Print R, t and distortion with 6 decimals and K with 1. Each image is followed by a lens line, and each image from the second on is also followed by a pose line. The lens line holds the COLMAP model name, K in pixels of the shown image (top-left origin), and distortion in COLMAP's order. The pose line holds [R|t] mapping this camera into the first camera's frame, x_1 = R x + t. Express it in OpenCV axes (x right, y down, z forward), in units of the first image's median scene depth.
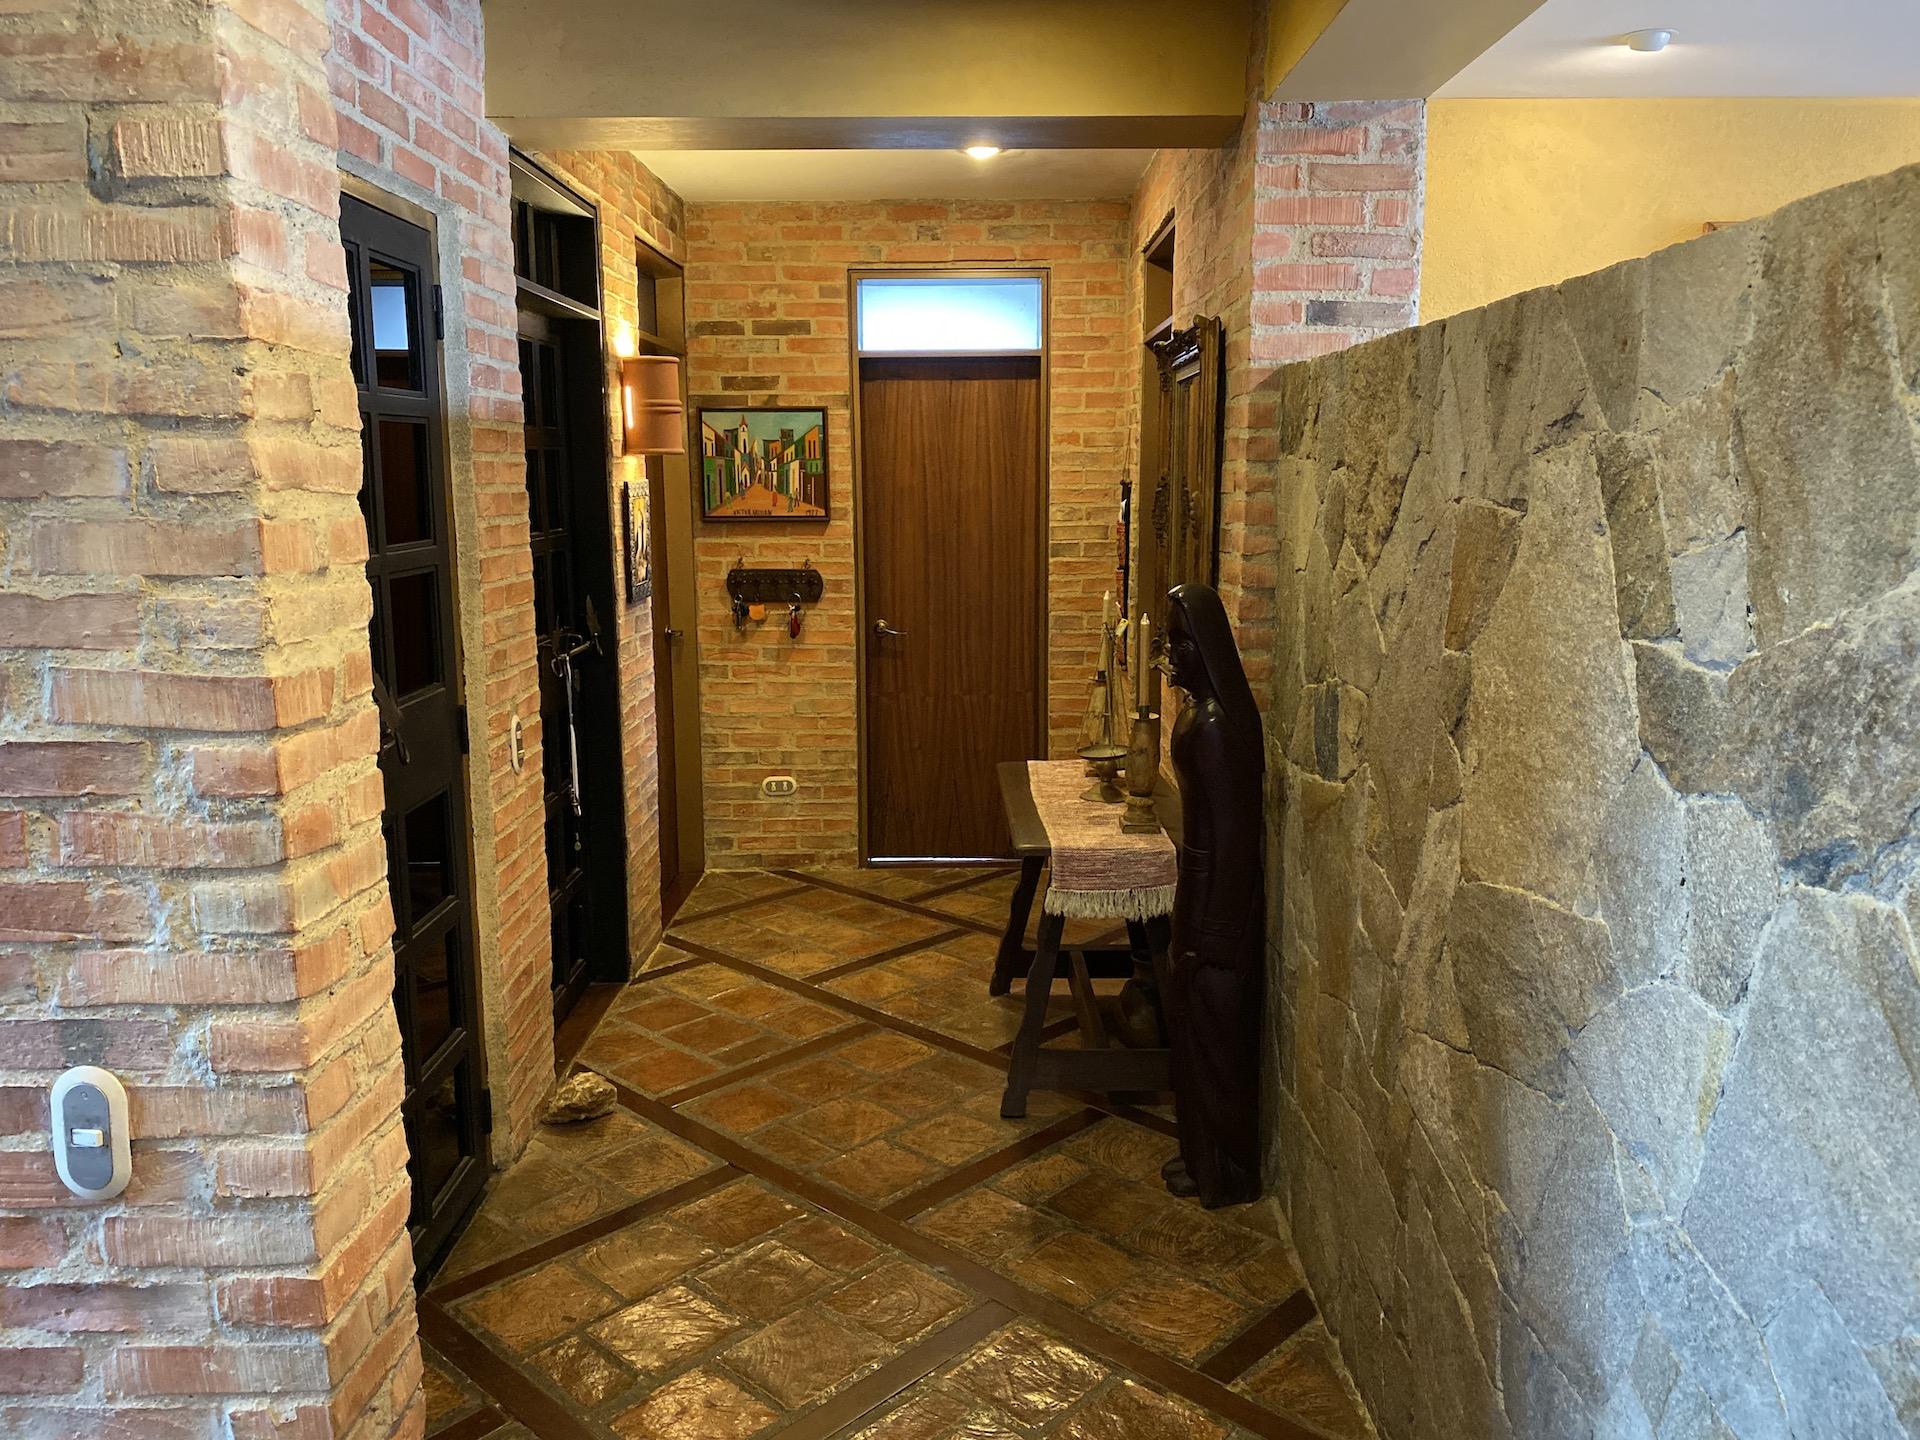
lens RADIAL K [[1466.4, 0, 958.3], [0, 1466.4, 705.2], [0, 0, 1]] dist [0.004997, -0.008790]
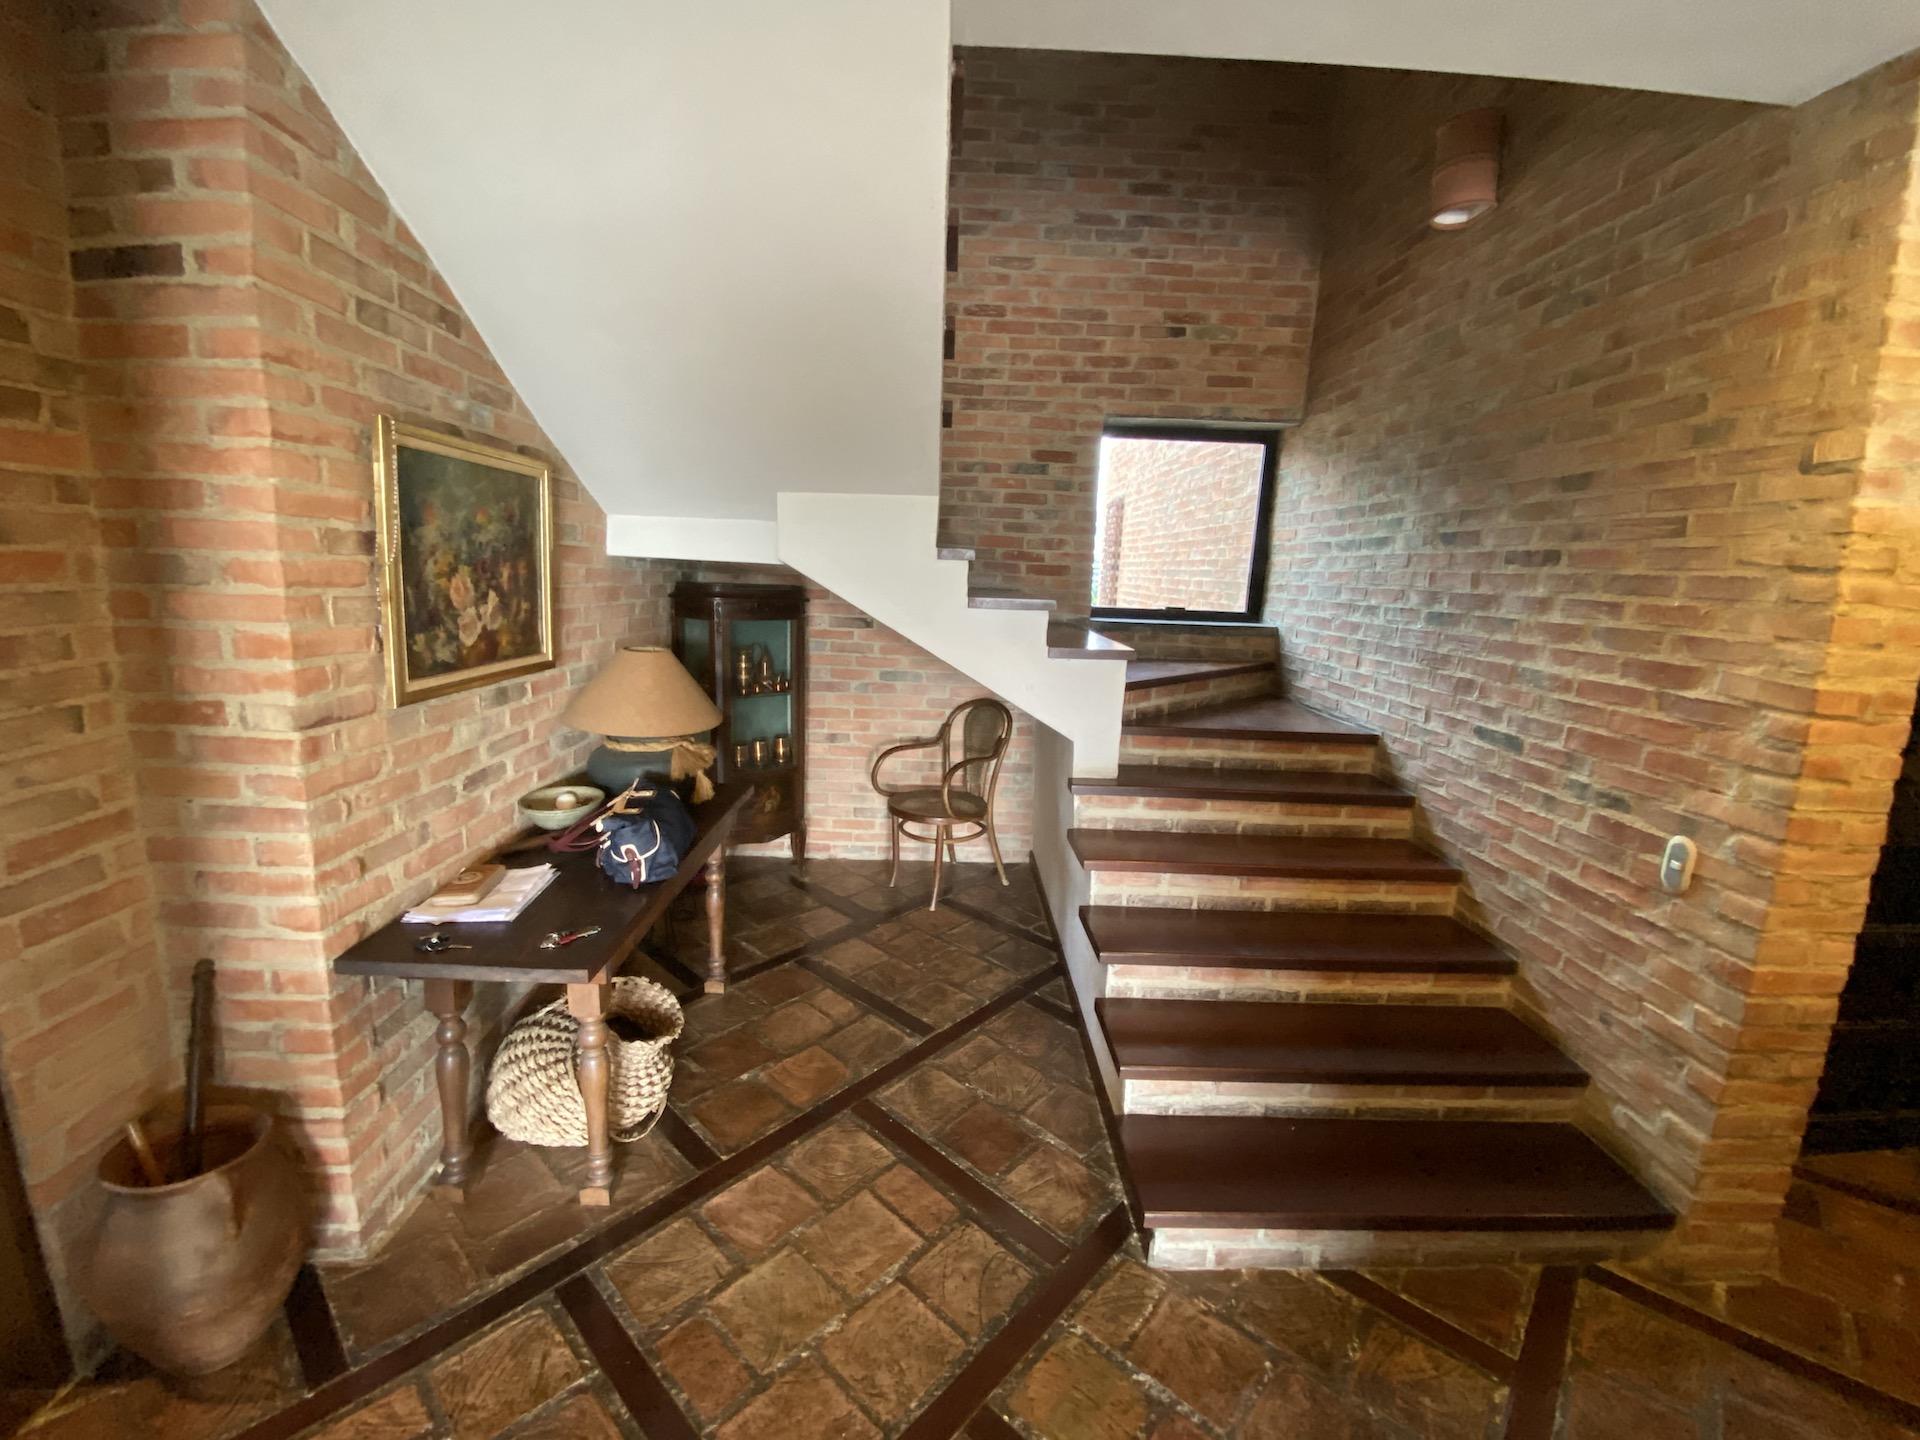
lens RADIAL K [[773.8, 0, 966.7], [0, 773.8, 710.5], [0, 0, 1]] dist [-0.008097, -0.002140]
pose [[0.021427, 0.192940, -0.980977, 0.598486], [-0.193794, 0.963393, 0.185249, 0.044845], [0.980808, 0.186138, 0.058034, -0.275558]]
